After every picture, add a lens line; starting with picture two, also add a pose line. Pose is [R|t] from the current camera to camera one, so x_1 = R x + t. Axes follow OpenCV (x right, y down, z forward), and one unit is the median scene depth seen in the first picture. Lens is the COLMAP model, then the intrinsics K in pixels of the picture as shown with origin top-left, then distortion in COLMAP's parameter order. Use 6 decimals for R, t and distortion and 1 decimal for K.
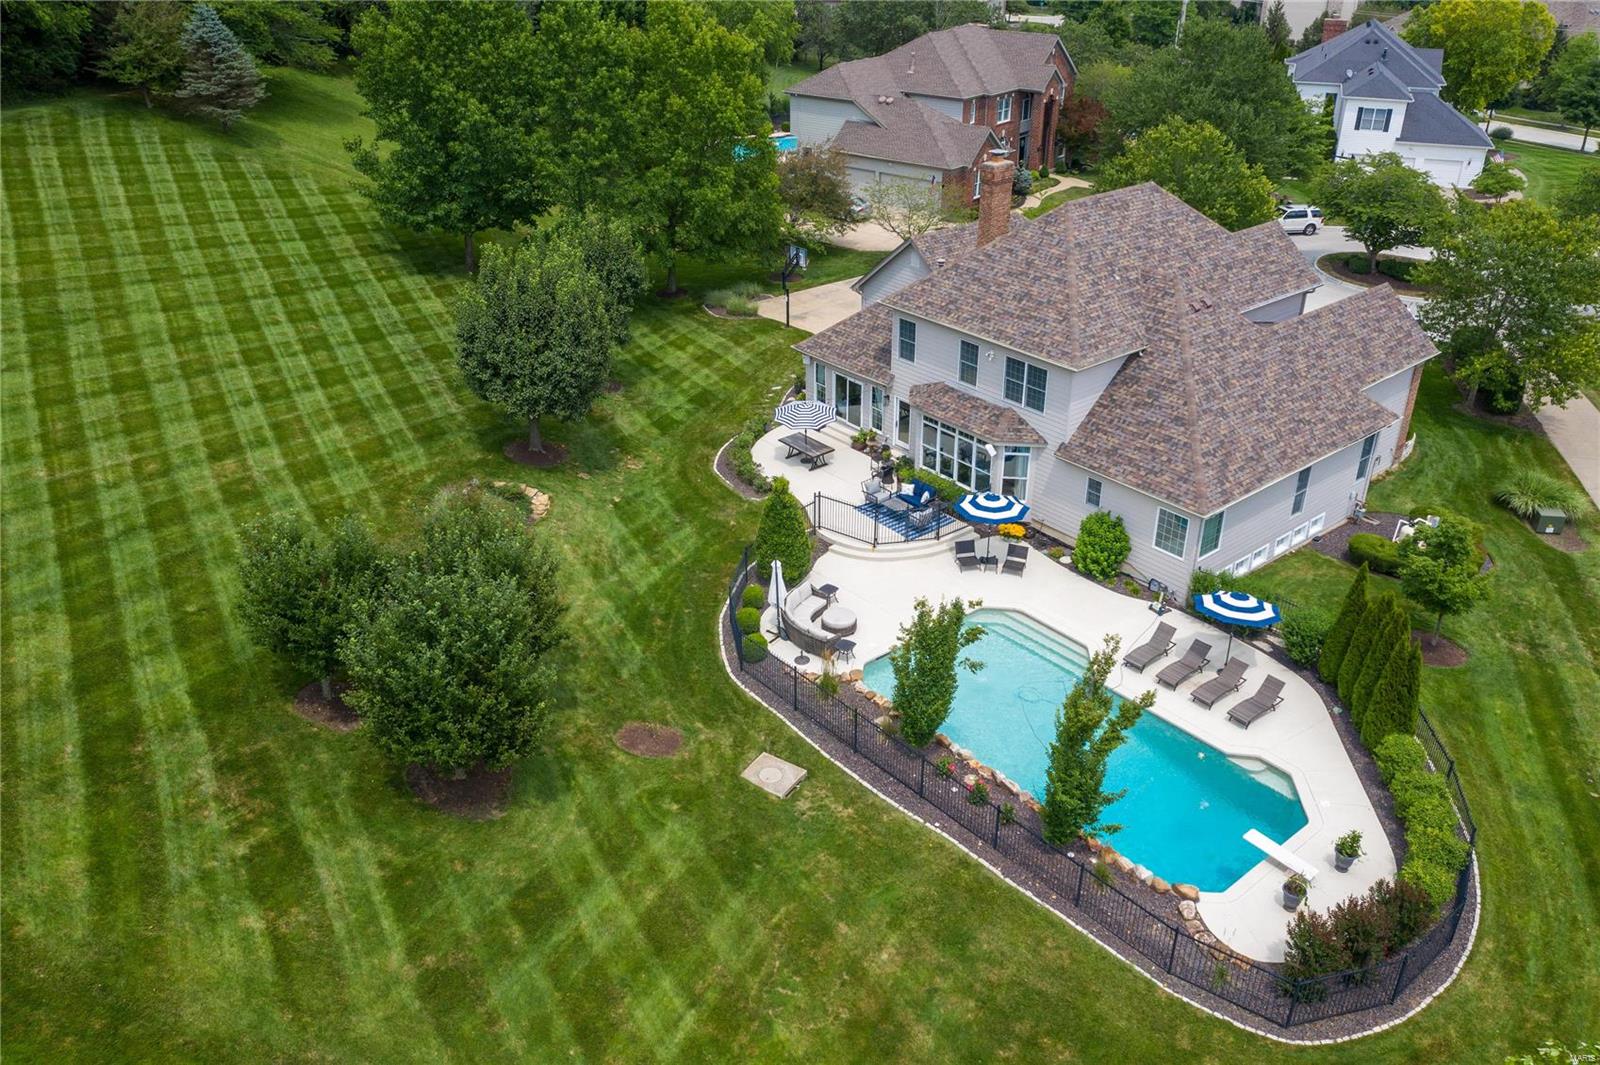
lens RADIAL K [[1255.0, 0, 801.7], [0, 1255.0, 527.7], [0, 0, 1]] dist [-0.031612, 0.018832]
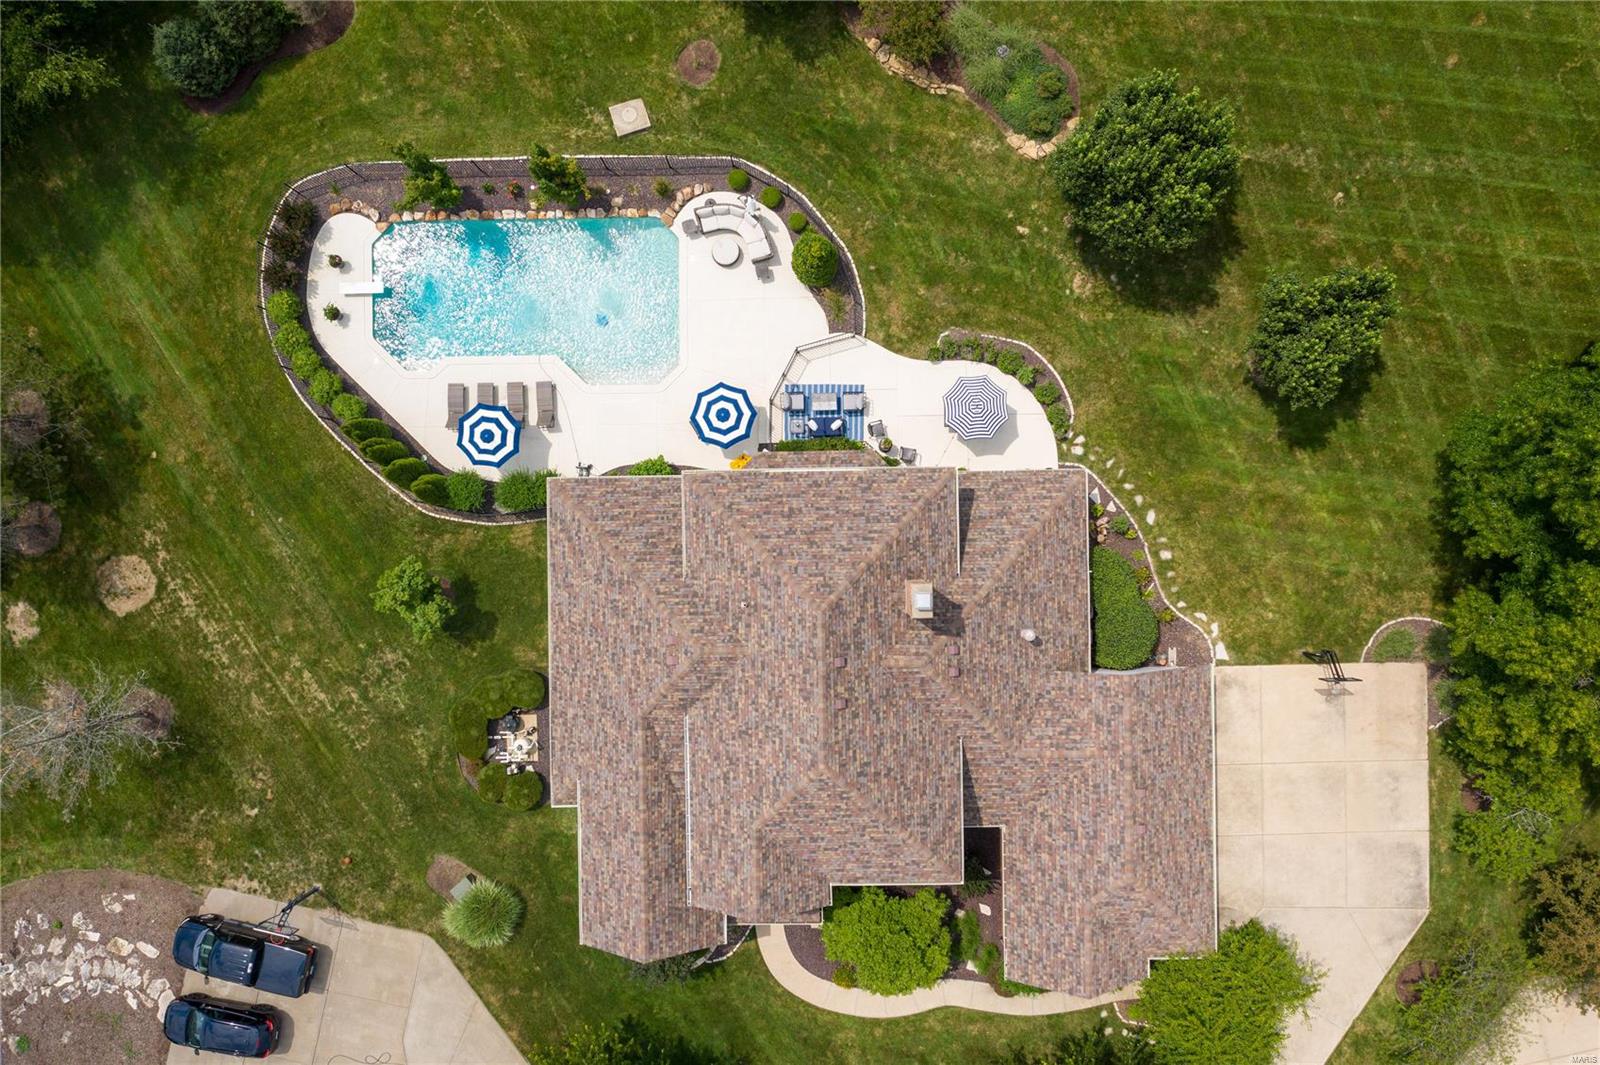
lens RADIAL K [[1255.0, 0, 800.6], [0, 1255.0, 532.1], [0, 0, 1]] dist [-0.031612, 0.018832]
pose [[-0.626085, 0.779683, 0.010615, 0.176579], [-0.346793, -0.290615, 0.891783, -1.084043], [0.698393, 0.554651, 0.452338, 0.584858]]
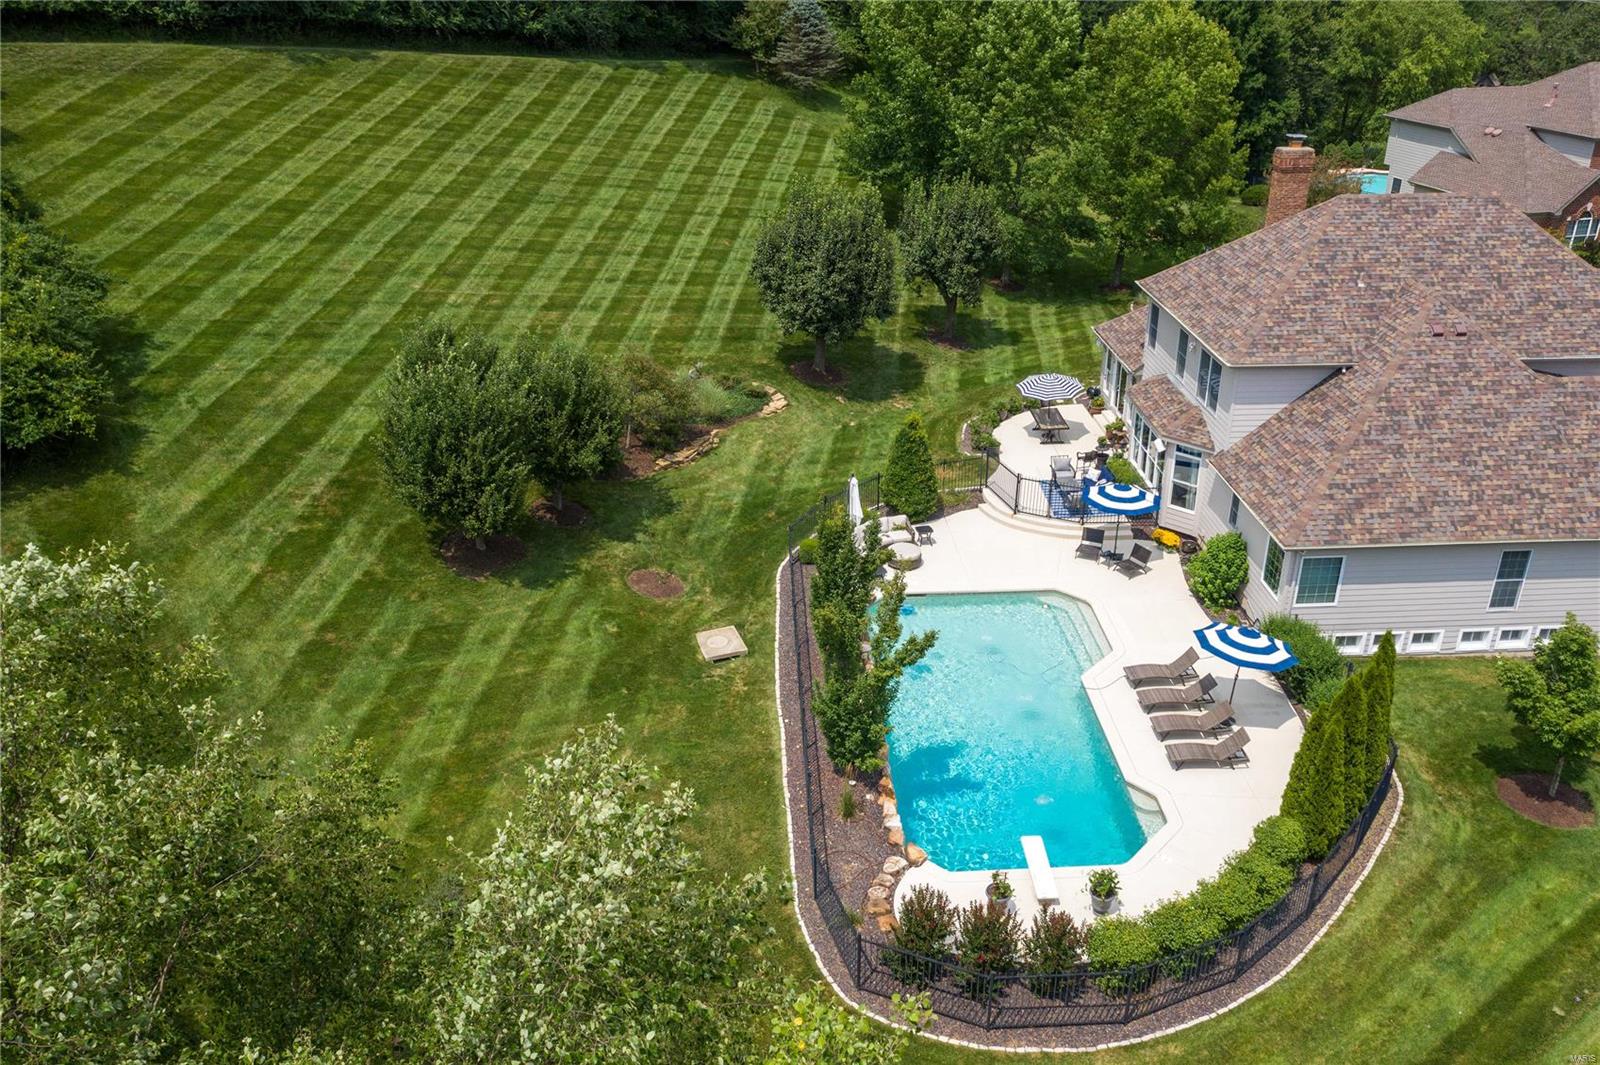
lens RADIAL K [[1255.0, 0, 796.0], [0, 1255.0, 531.2], [0, 0, 1]] dist [-0.031612, 0.018832]
pose [[0.793944, 0.257673, -0.550689, 0.472459], [-0.274787, 0.960041, 0.053045, 0.023935], [0.542352, 0.109207, 0.833023, 0.101104]]
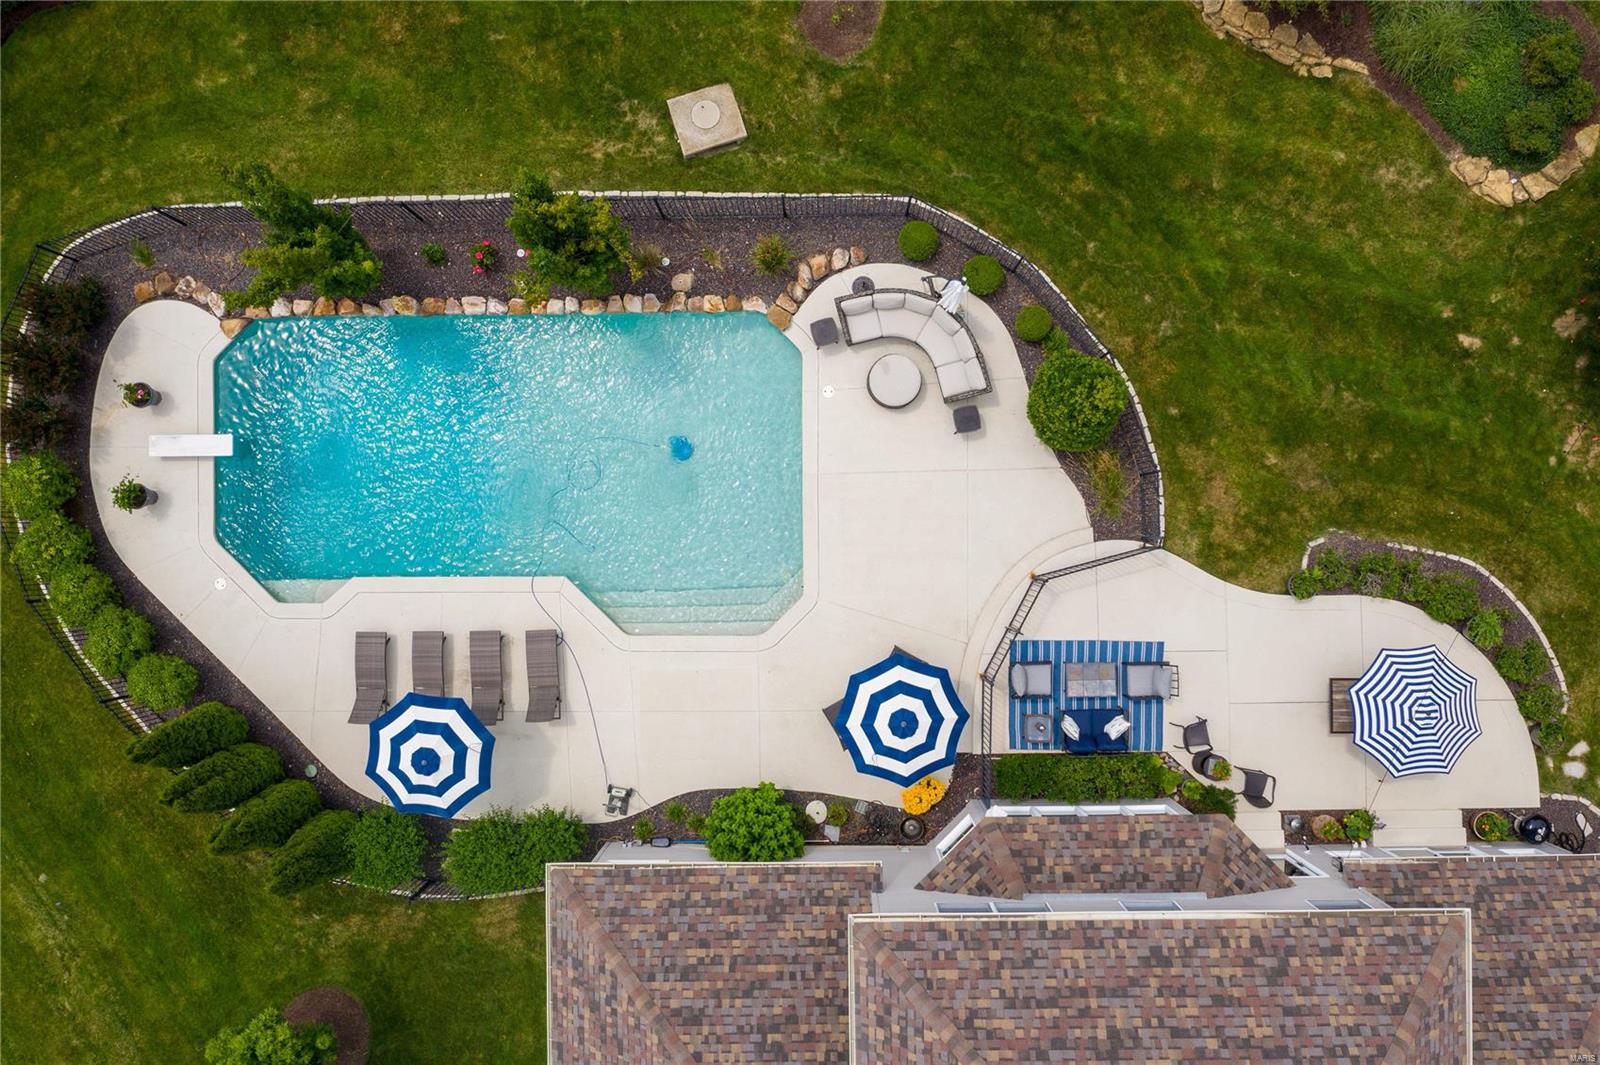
lens RADIAL K [[1255.0, 0, 802.3], [0, 1255.0, 531.9], [0, 0, 1]] dist [-0.031612, 0.018832]
pose [[-0.629014, 0.777359, 0.007409, 0.108218], [-0.344546, -0.287313, 0.893722, -0.480642], [0.696871, 0.559611, 0.448560, 0.659693]]
